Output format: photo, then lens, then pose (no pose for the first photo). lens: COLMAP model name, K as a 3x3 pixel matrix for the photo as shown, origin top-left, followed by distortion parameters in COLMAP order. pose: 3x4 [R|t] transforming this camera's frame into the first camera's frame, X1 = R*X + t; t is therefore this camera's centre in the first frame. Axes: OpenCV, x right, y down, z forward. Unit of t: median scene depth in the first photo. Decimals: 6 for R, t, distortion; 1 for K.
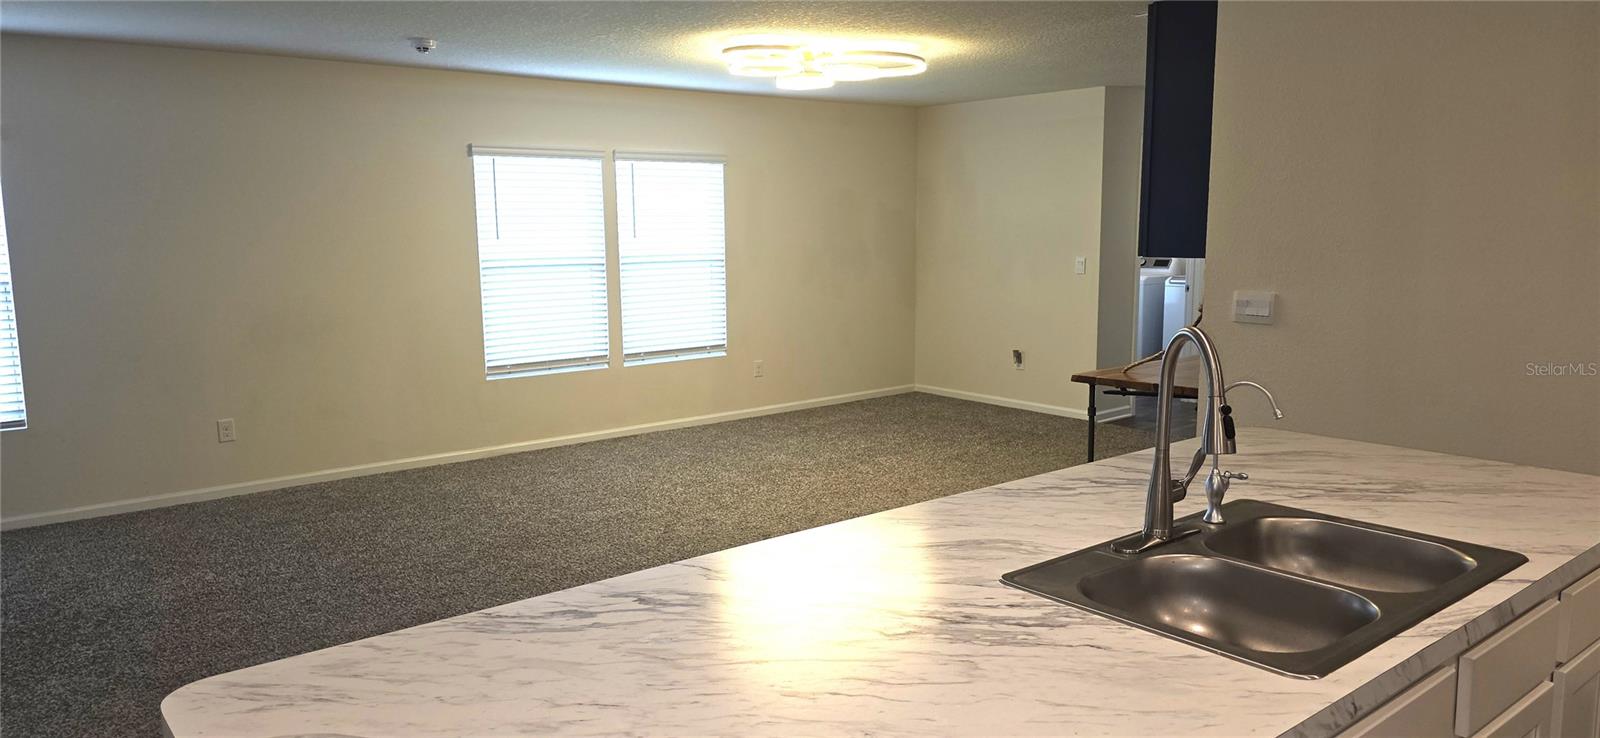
lens RADIAL K [[1038.3, 0, 800.0], [0, 1038.3, 369.0], [0, 0, 1]] dist [0.003476, -0.000106]
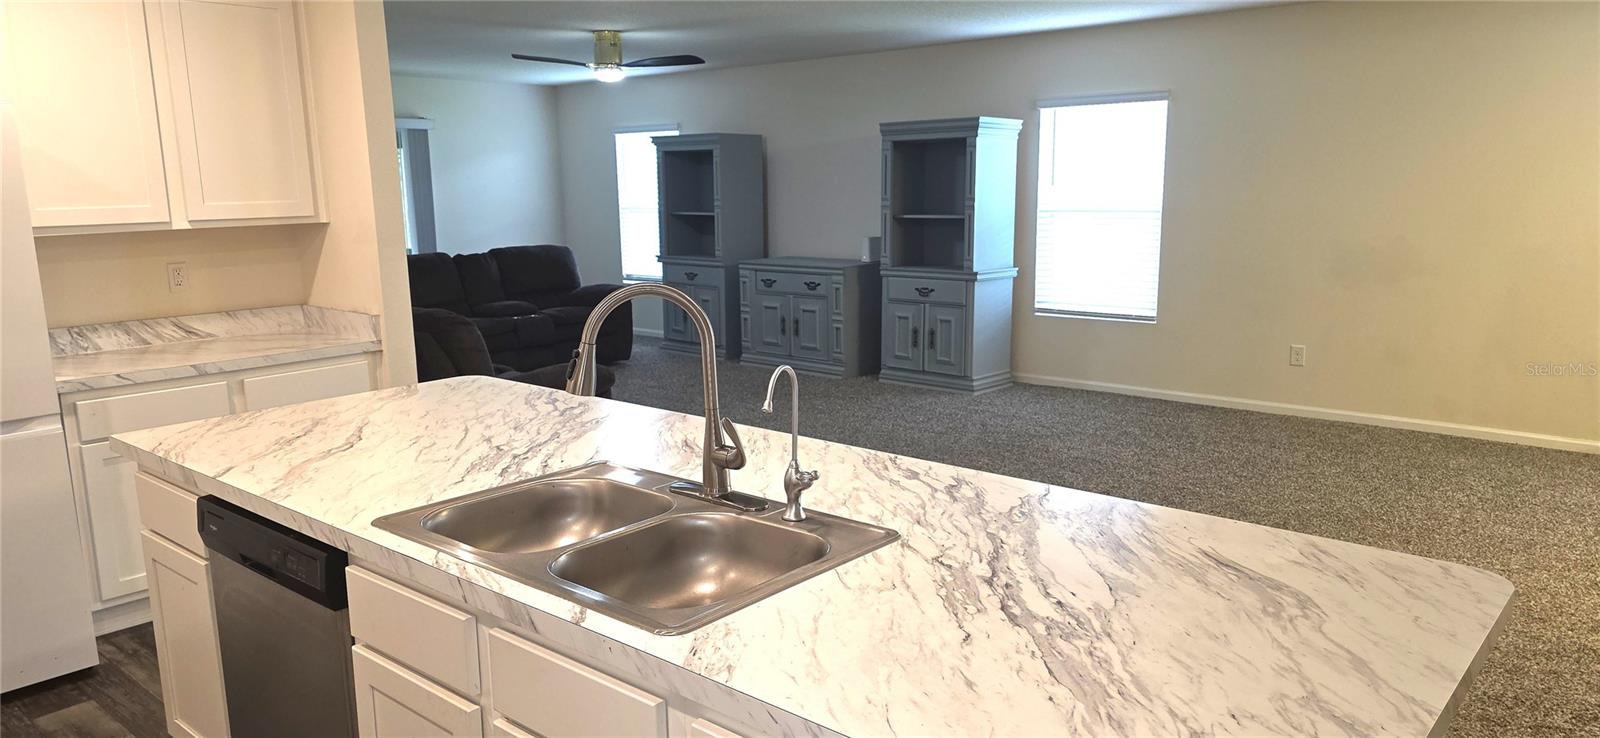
lens RADIAL K [[1078.9, 0, 800.0], [0, 1078.9, 369.0], [0, 0, 1]] dist [0.006965, -0.000230]
pose [[0.173808, 0.175083, -0.969091, 1.011623], [-0.126260, 0.979909, 0.154392, -0.079146], [0.976652, 0.095522, 0.192422, 0.588552]]
